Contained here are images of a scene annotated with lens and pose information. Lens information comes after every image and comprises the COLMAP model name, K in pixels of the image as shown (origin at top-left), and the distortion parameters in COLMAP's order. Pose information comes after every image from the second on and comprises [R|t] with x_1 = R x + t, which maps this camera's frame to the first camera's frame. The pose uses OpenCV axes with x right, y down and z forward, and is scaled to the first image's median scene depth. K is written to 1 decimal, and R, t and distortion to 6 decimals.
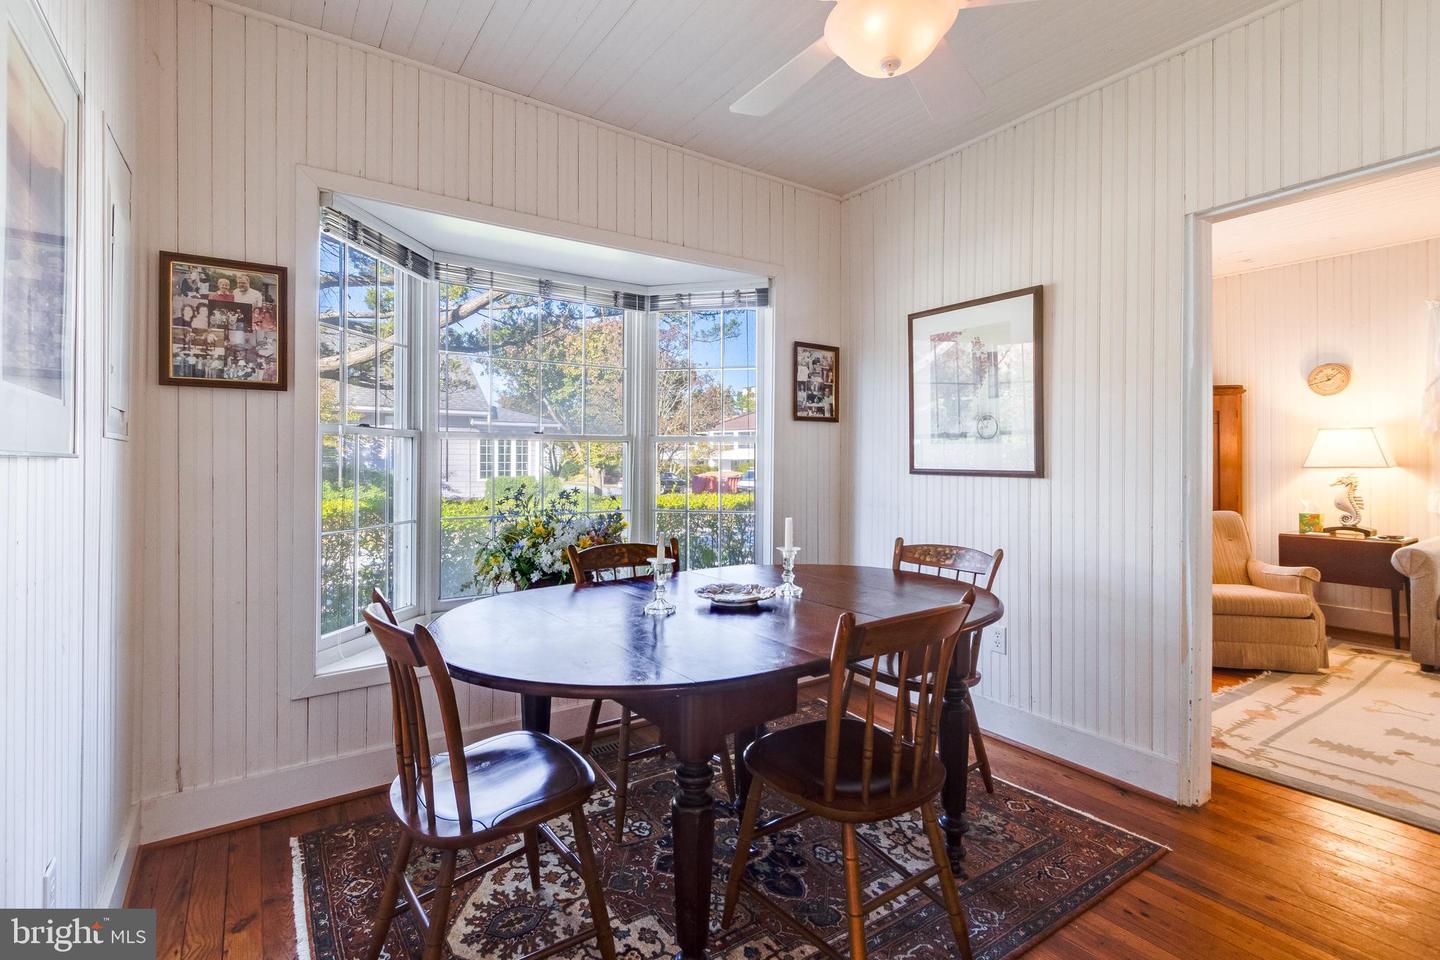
lens RADIAL K [[672.0, 0, 708.9], [0, 672.0, 454.8], [0, 0, 1]] dist [0.013067, -0.004452]
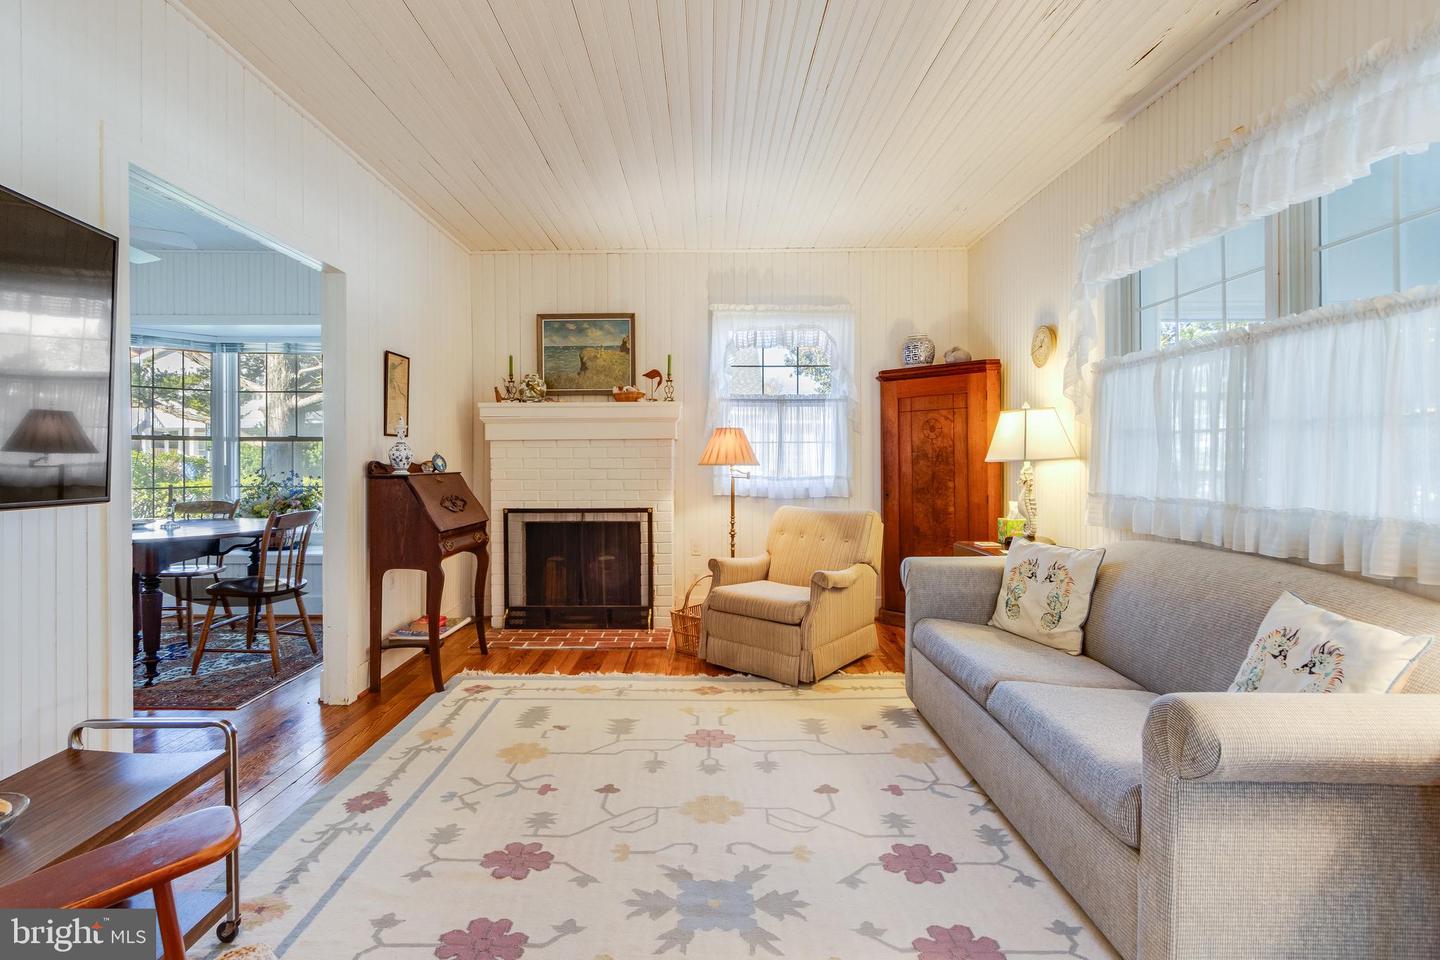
lens RADIAL K [[672.0, 0, 697.9], [0, 672.0, 458.0], [0, 0, 1]] dist [0.013067, -0.004452]
pose [[0.823306, 0.001670, -0.567596, 1.546205], [0.004158, 0.999951, 0.008972, 0.009765], [0.567583, -0.009747, 0.823259, 0.225210]]
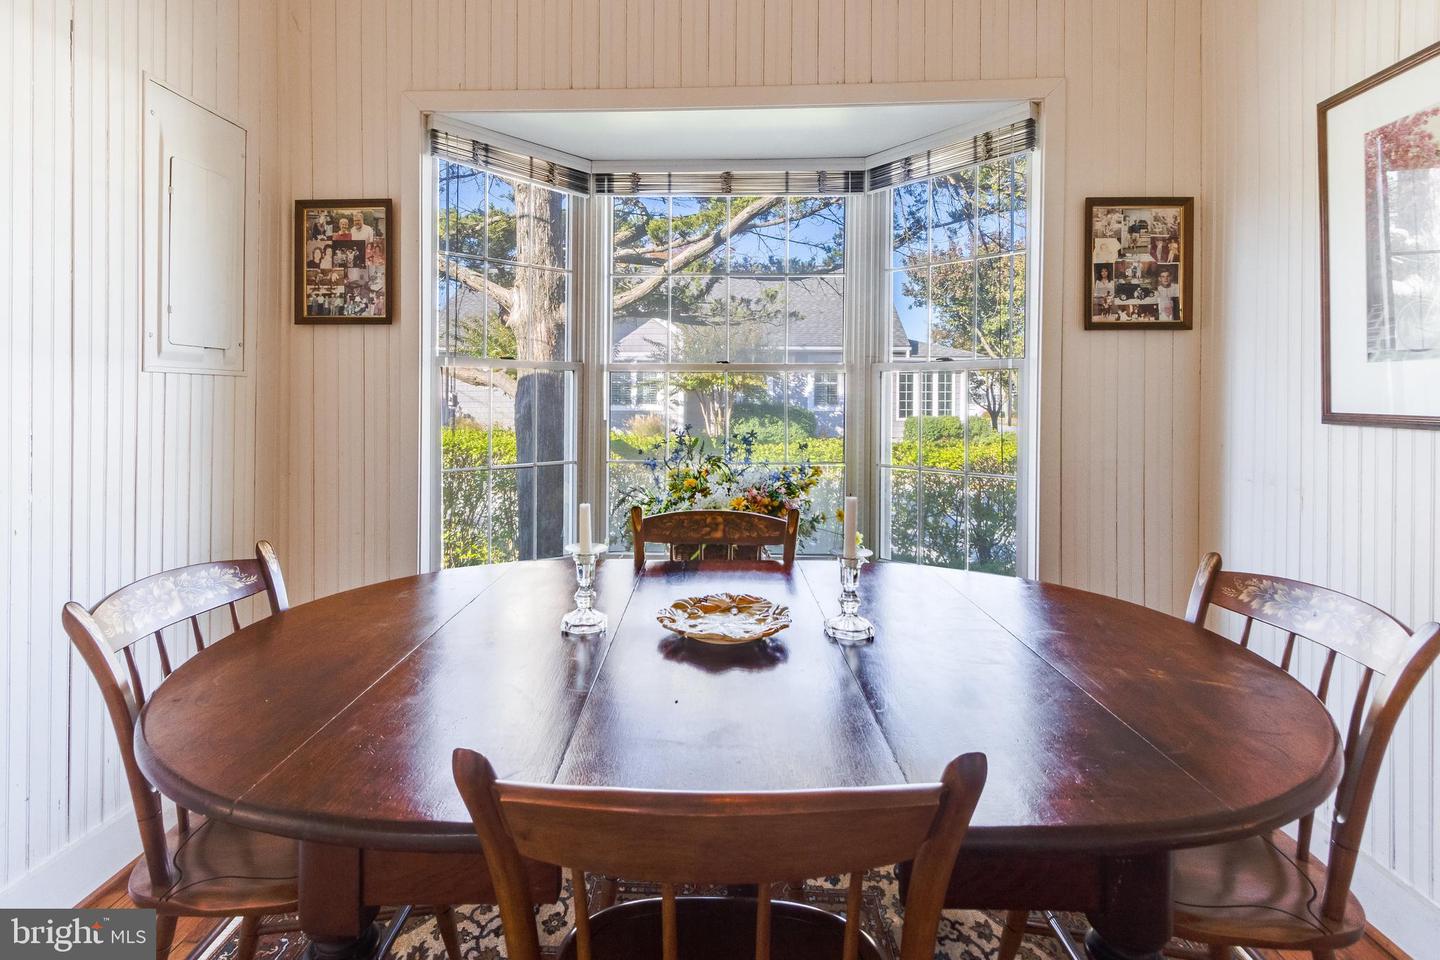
lens RADIAL K [[707.3, 0, 699.2], [0, 707.3, 401.6], [0, 0, 1]] dist [-0.003000, -0.000704]
pose [[0.799067, 0.005459, -0.601218, 0.250544], [0.001678, 0.999935, 0.011310, 0.005628], [0.601240, -0.010046, 0.799005, 0.311845]]
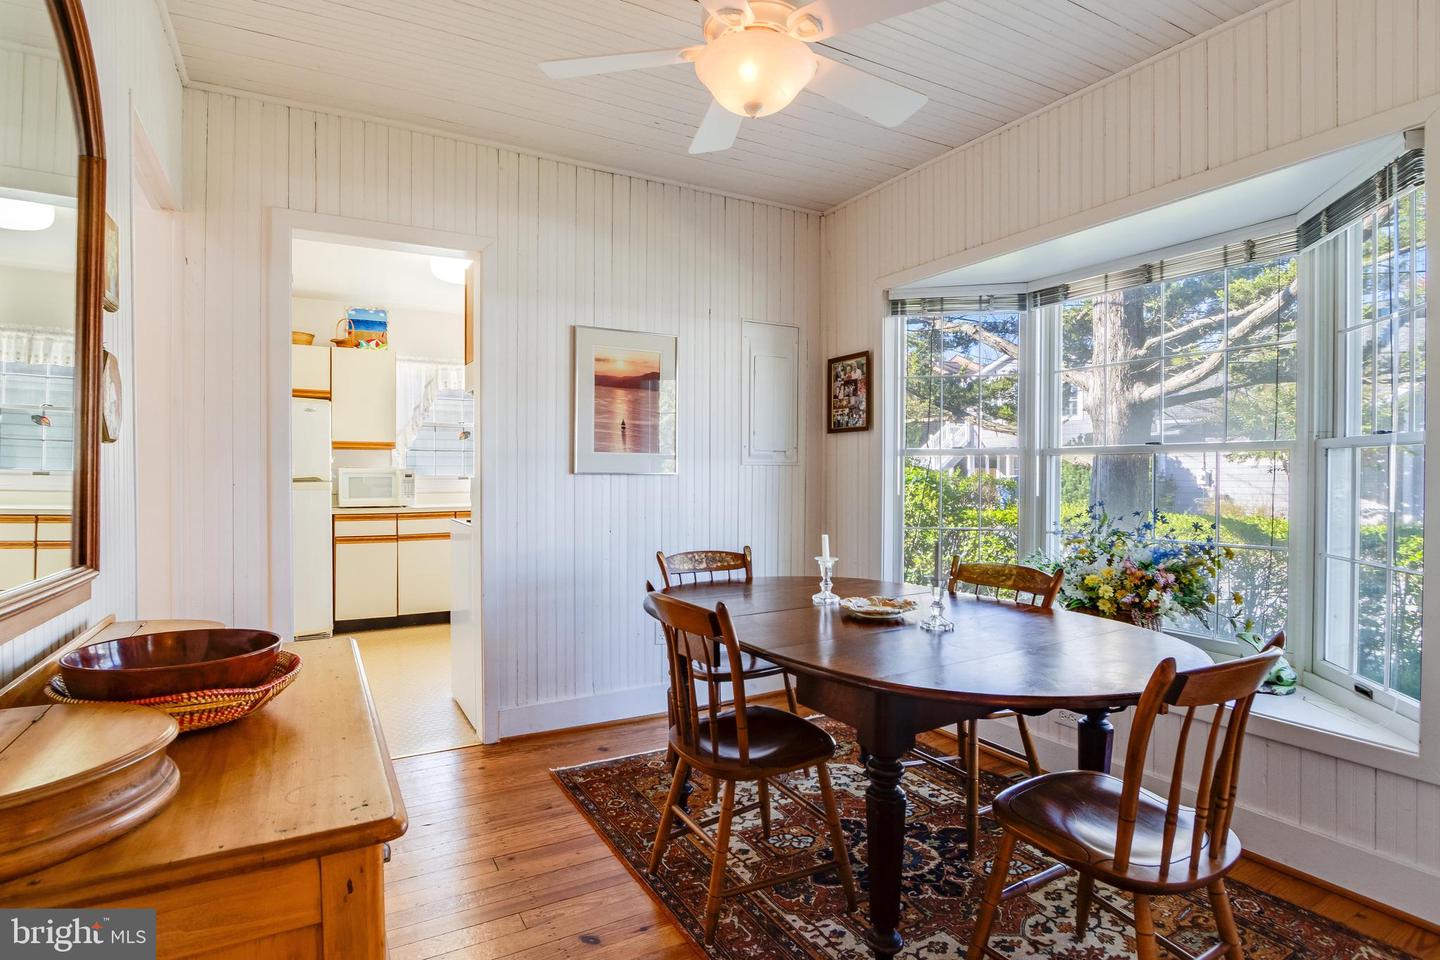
lens RADIAL K [[707.3, 0, 685.9], [0, 707.3, 486.3], [0, 0, 1]] dist [-0.003000, -0.000704]
pose [[-0.103996, 0.021597, -0.994343, 0.729287], [0.006737, 0.999757, 0.021010, -0.002322], [0.994555, -0.004514, -0.104116, 0.528852]]
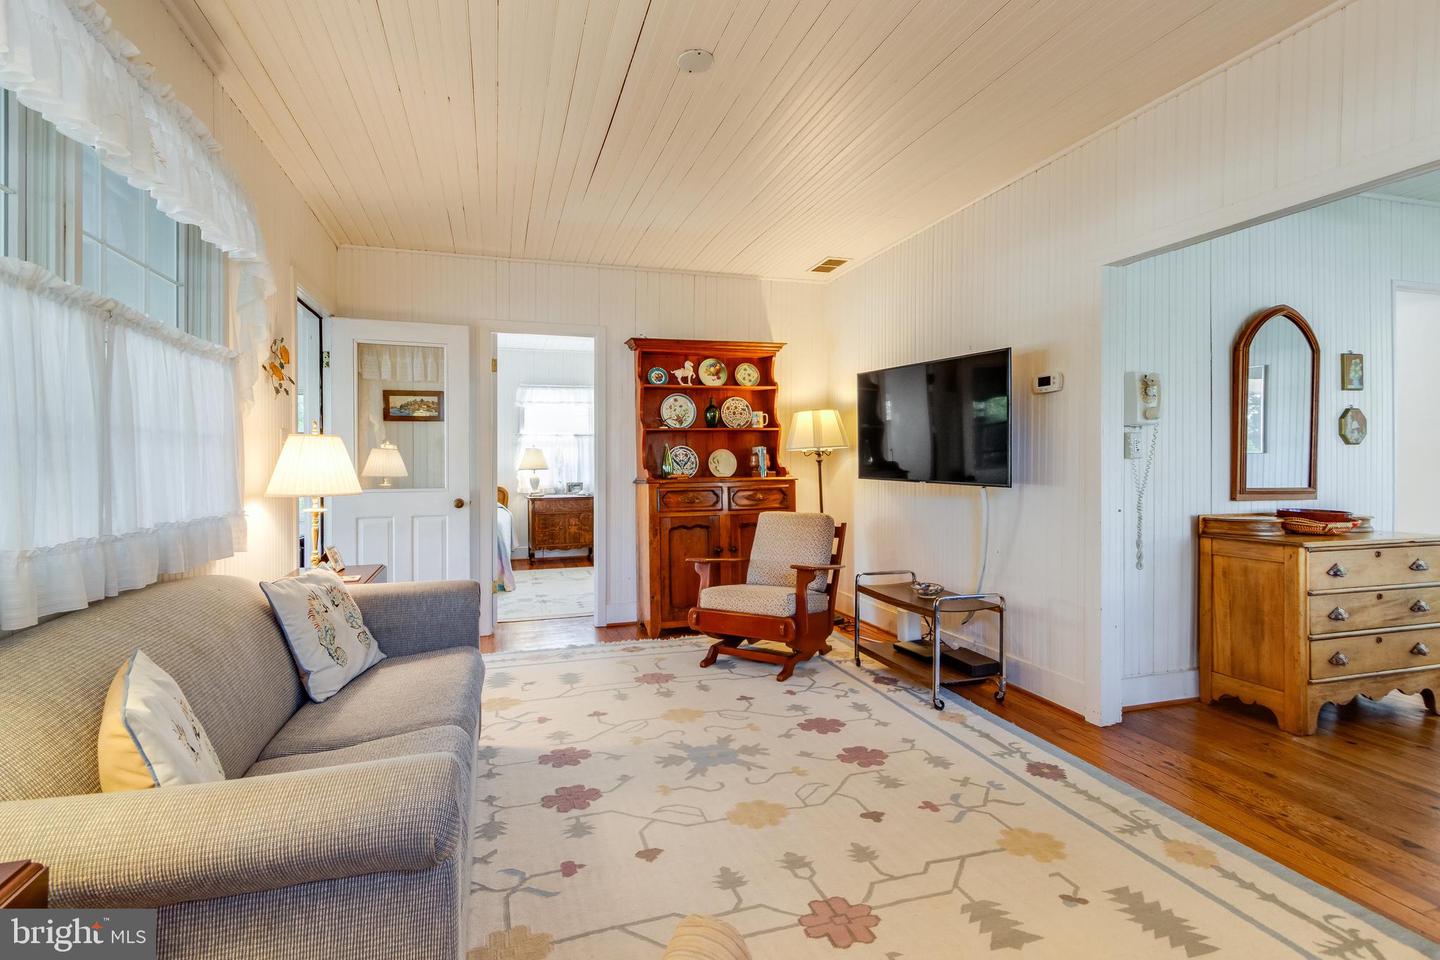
lens RADIAL K [[672.0, 0, 698.1], [0, 672.0, 464.6], [0, 0, 1]] dist [0.013067, -0.004452]
pose [[-0.956100, 0.001201, 0.293038, 1.015791], [0.000605, 0.999998, -0.002125, 0.014345], [-0.293040, -0.001855, -0.956098, 1.498164]]
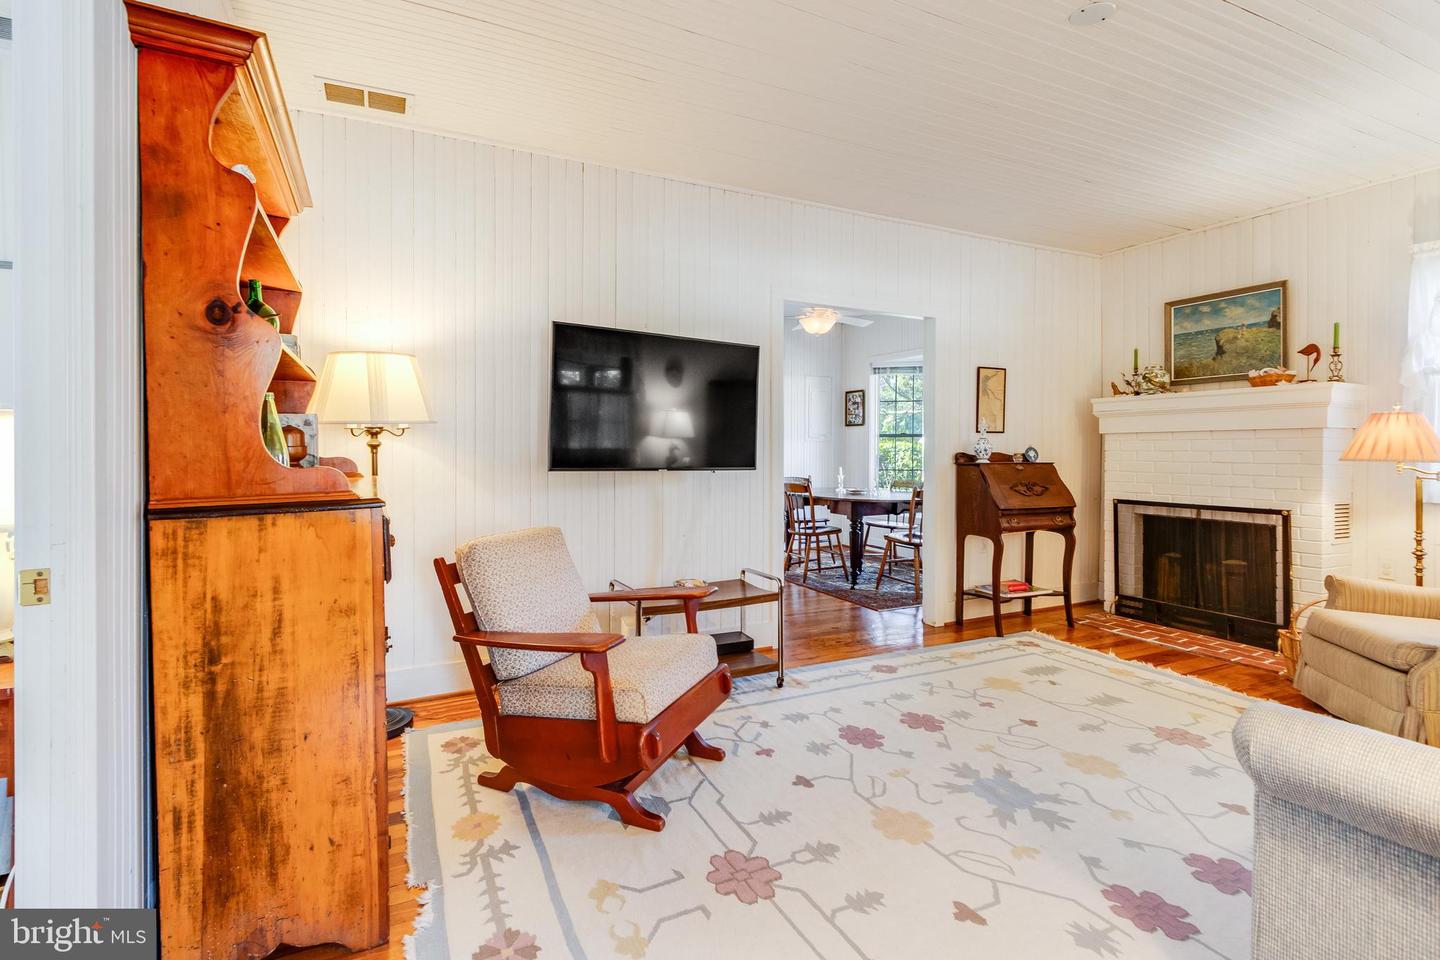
lens RADIAL K [[672.0, 0, 698.4], [0, 672.0, 454.6], [0, 0, 1]] dist [0.013067, -0.004452]
pose [[-0.143703, 0.010333, -0.989567, 2.000253], [0.007176, 0.999930, 0.009399, 0.009093], [0.989595, -0.005751, -0.143767, 0.466977]]
